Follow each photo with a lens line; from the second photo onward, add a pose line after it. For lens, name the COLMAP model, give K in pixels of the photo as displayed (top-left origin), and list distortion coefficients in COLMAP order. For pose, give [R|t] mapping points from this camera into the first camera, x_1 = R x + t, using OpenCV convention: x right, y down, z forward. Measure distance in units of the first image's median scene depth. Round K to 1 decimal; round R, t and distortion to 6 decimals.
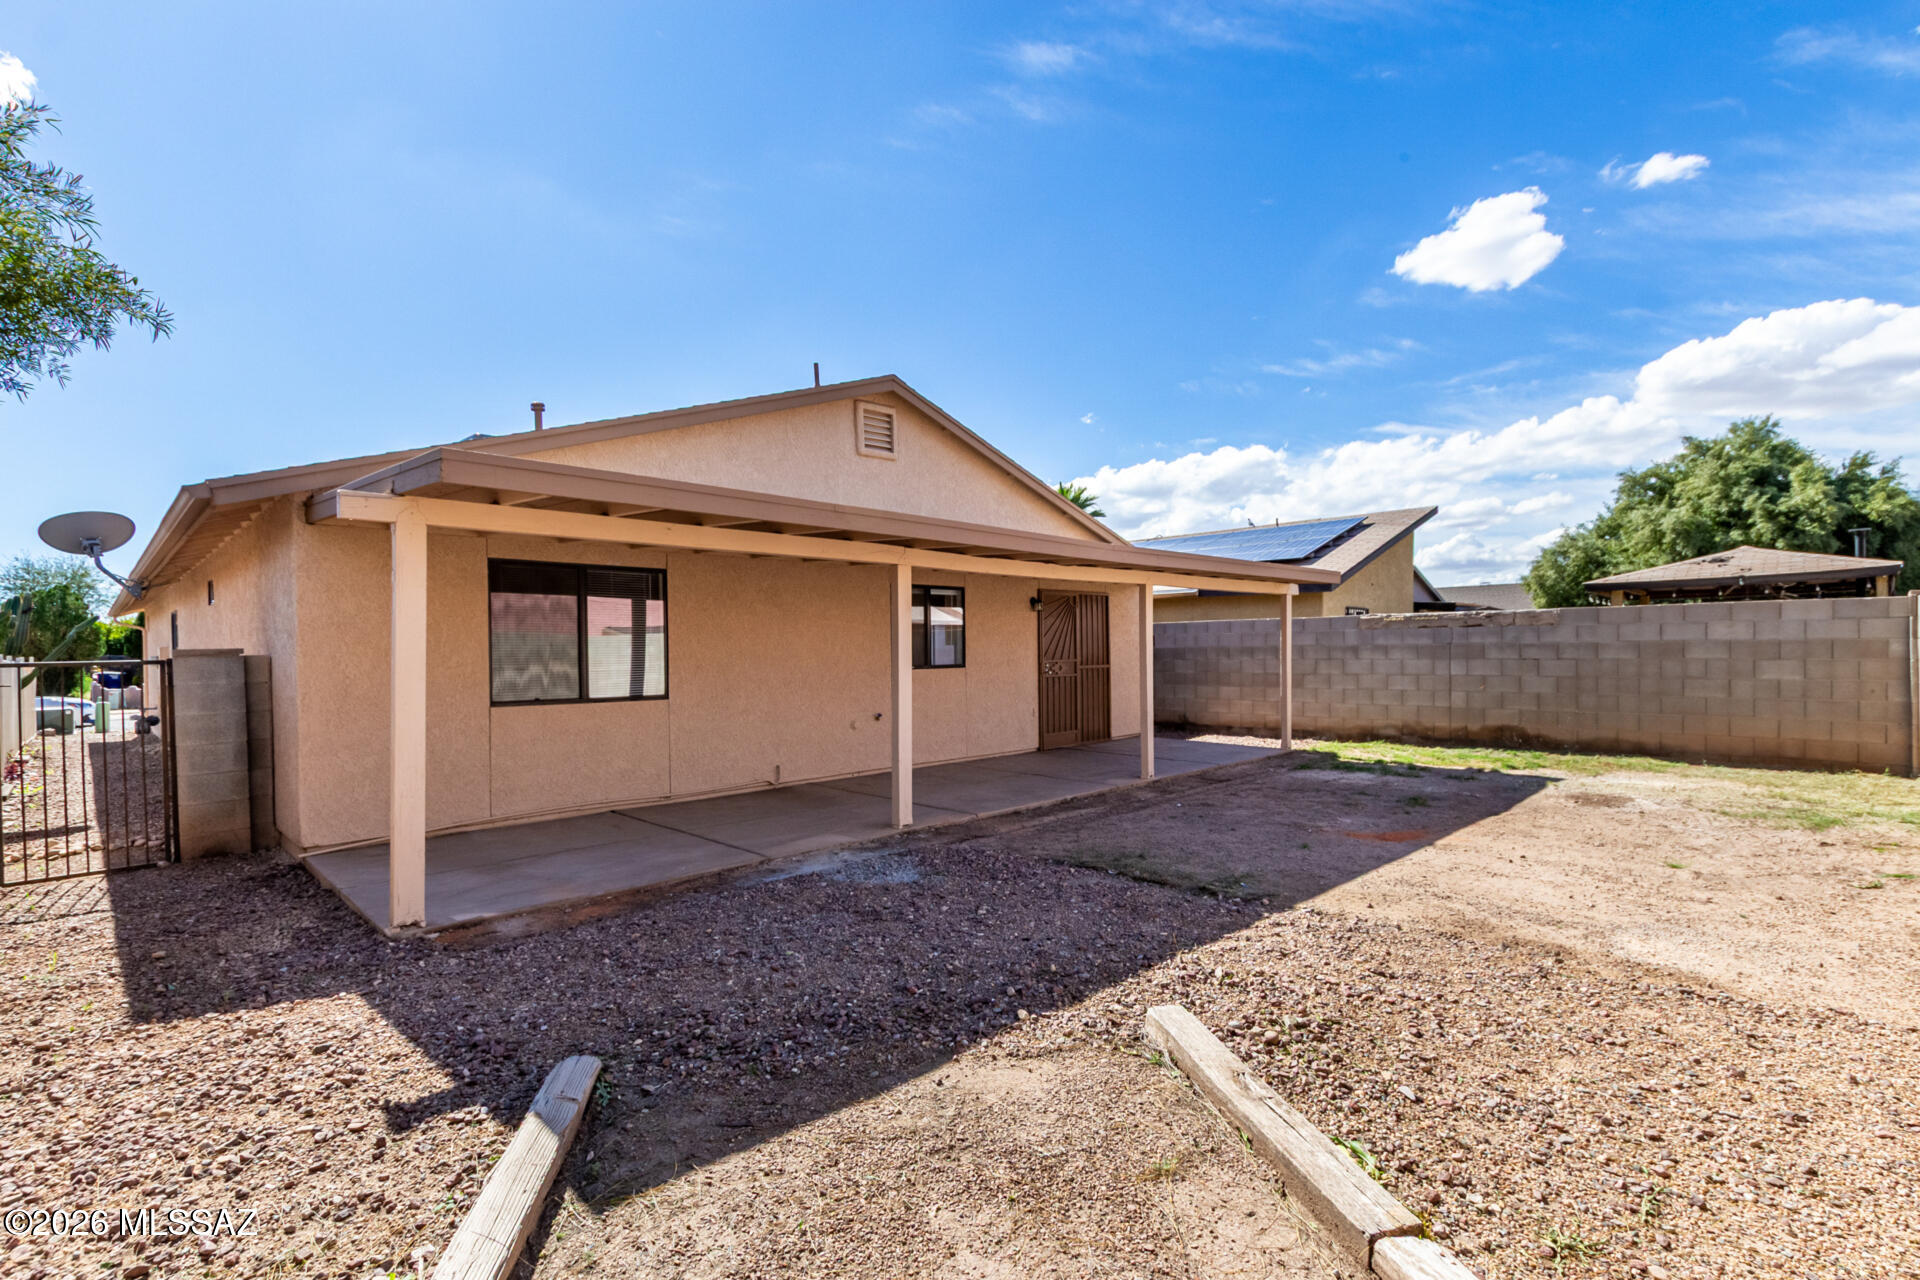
lens RADIAL K [[859.6, 0, 964.0], [0, 859.6, 650.1], [0, 0, 1]] dist [0.000157, 0.000015]
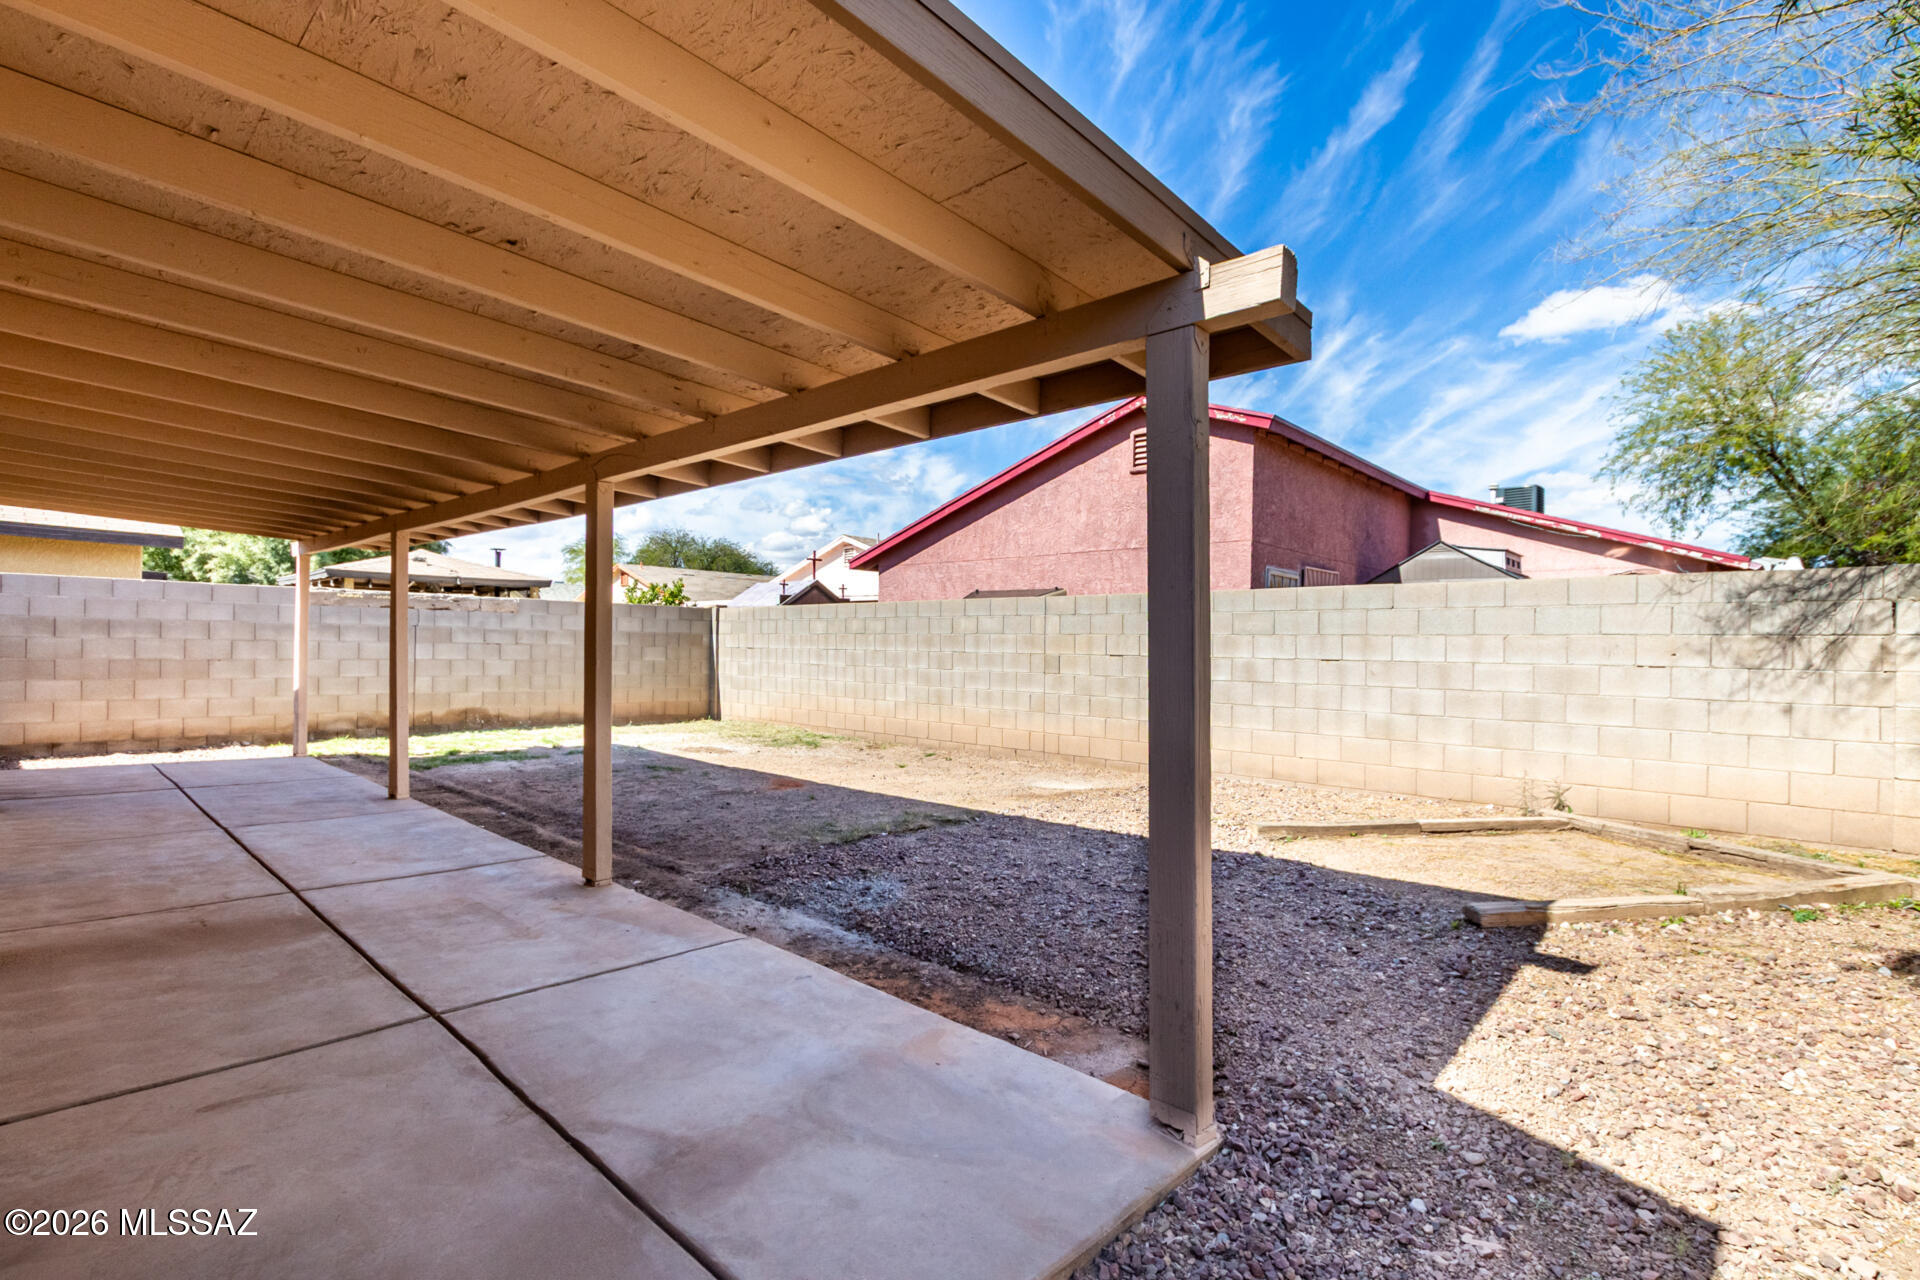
lens RADIAL K [[880.3, 0, 970.2], [0, 880.3, 654.9], [0, 0, 1]] dist [0.001415, 0.000054]
pose [[-0.007769, 0.002622, 0.999966, -0.422964], [-0.018303, 0.999829, -0.002764, 0.016050], [-0.999802, -0.018323, -0.007719, 0.411593]]
